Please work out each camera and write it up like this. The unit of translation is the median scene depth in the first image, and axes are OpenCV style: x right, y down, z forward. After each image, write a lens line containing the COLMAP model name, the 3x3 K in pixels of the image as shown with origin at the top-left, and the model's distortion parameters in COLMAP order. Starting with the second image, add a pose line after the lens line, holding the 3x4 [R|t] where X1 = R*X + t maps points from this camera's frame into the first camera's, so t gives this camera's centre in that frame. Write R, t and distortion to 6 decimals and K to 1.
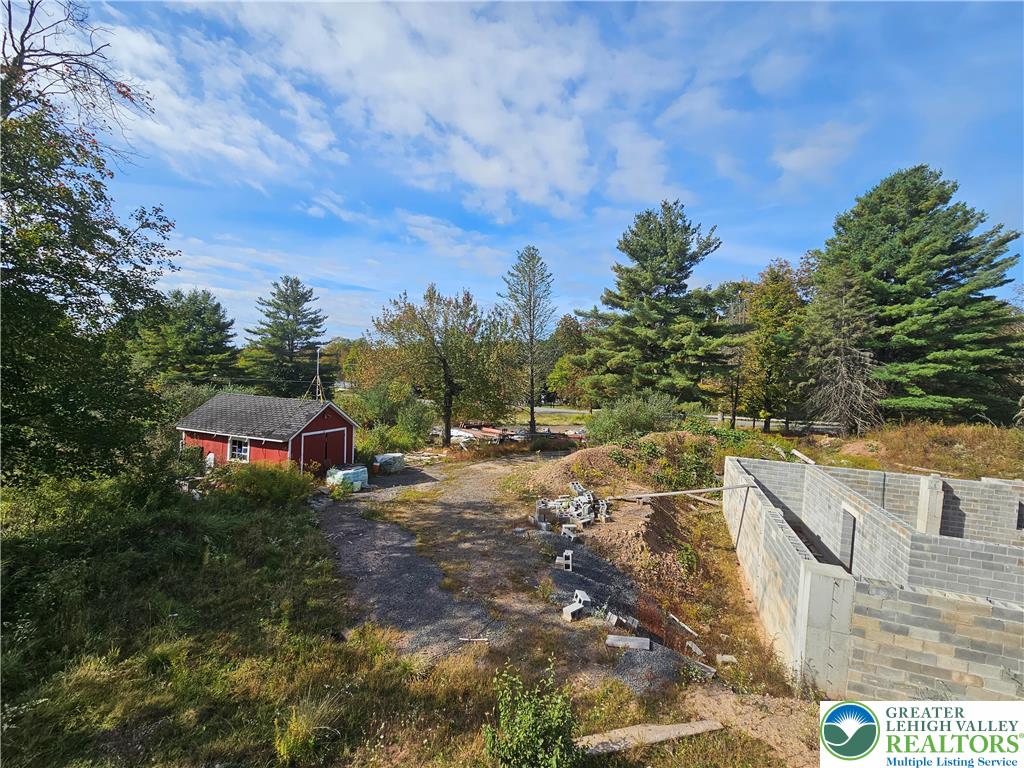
lens RADIAL K [[418.8, 0, 509.8], [0, 418.8, 384.5], [0, 0, 1]] dist [-0.004592, 0.000808]
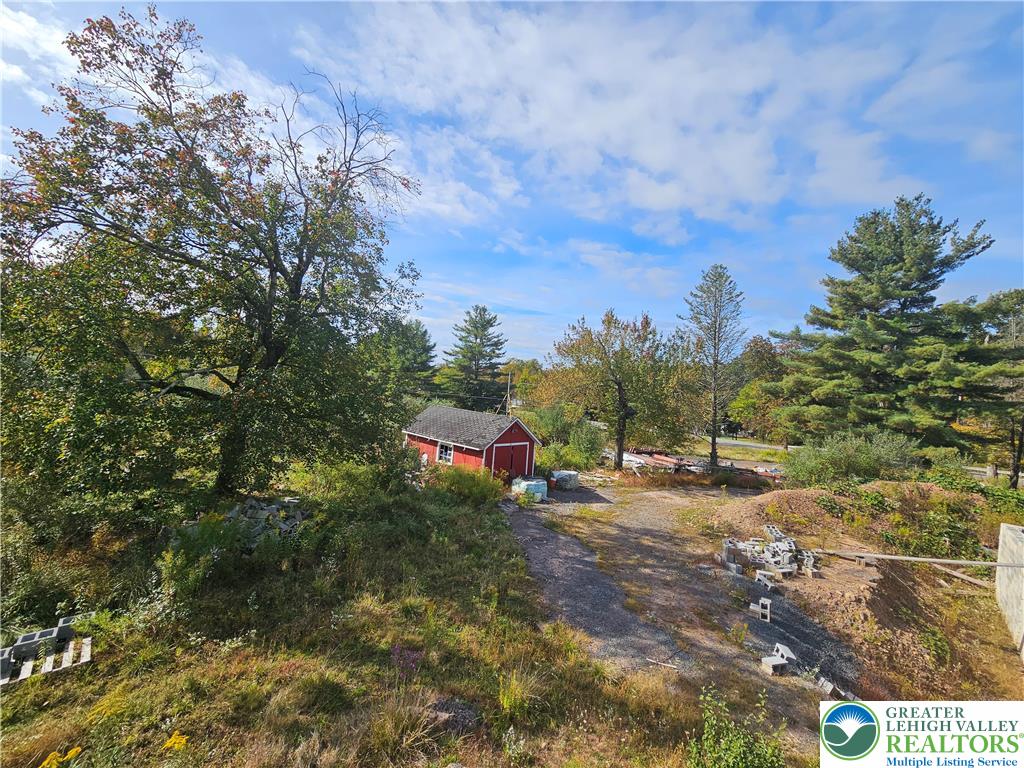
lens RADIAL K [[418.8, 0, 509.8], [0, 418.8, 384.7], [0, 0, 1]] dist [-0.004592, 0.000808]
pose [[0.923760, 0.032895, -0.381557, -0.016036], [-0.052030, 0.997847, -0.039938, -0.000878], [0.379422, 0.056745, 0.923482, -0.028608]]
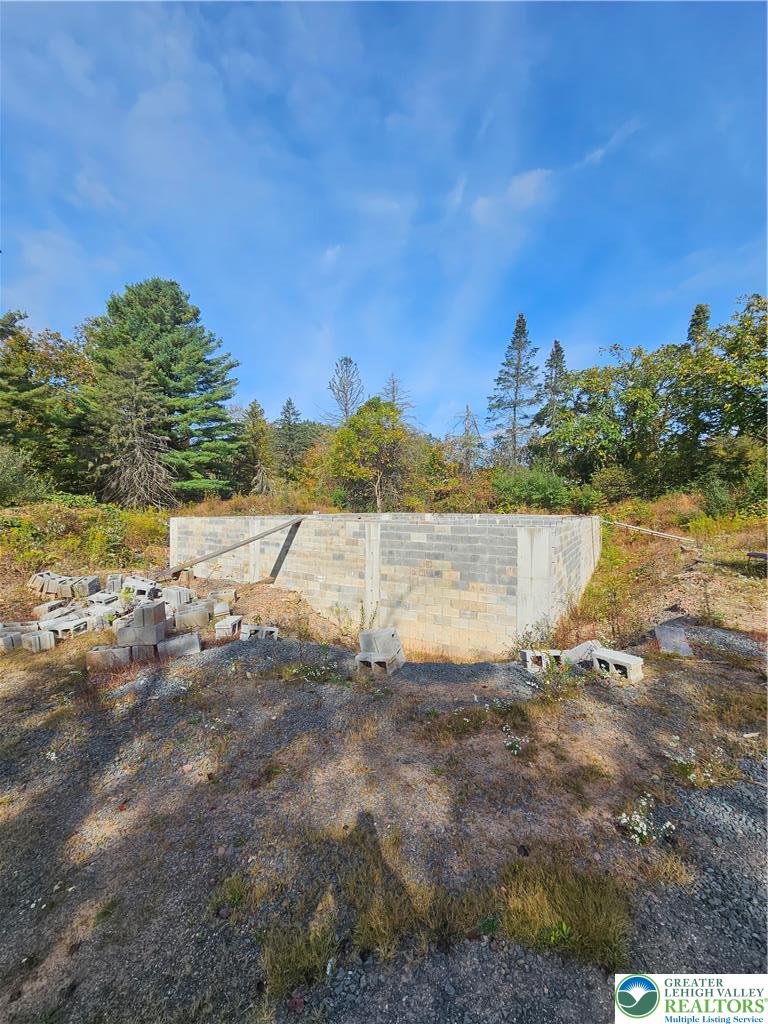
lens RADIAL K [[418.8, 0, 384.1], [0, 418.8, 509.8], [0, 0, 1]] dist [-0.004592, 0.000808]
pose [[0.161497, -0.048079, 0.985701, -0.105620], [0.038619, 0.998355, 0.042369, 0.093237], [-0.986117, 0.031224, 0.163088, 0.333467]]
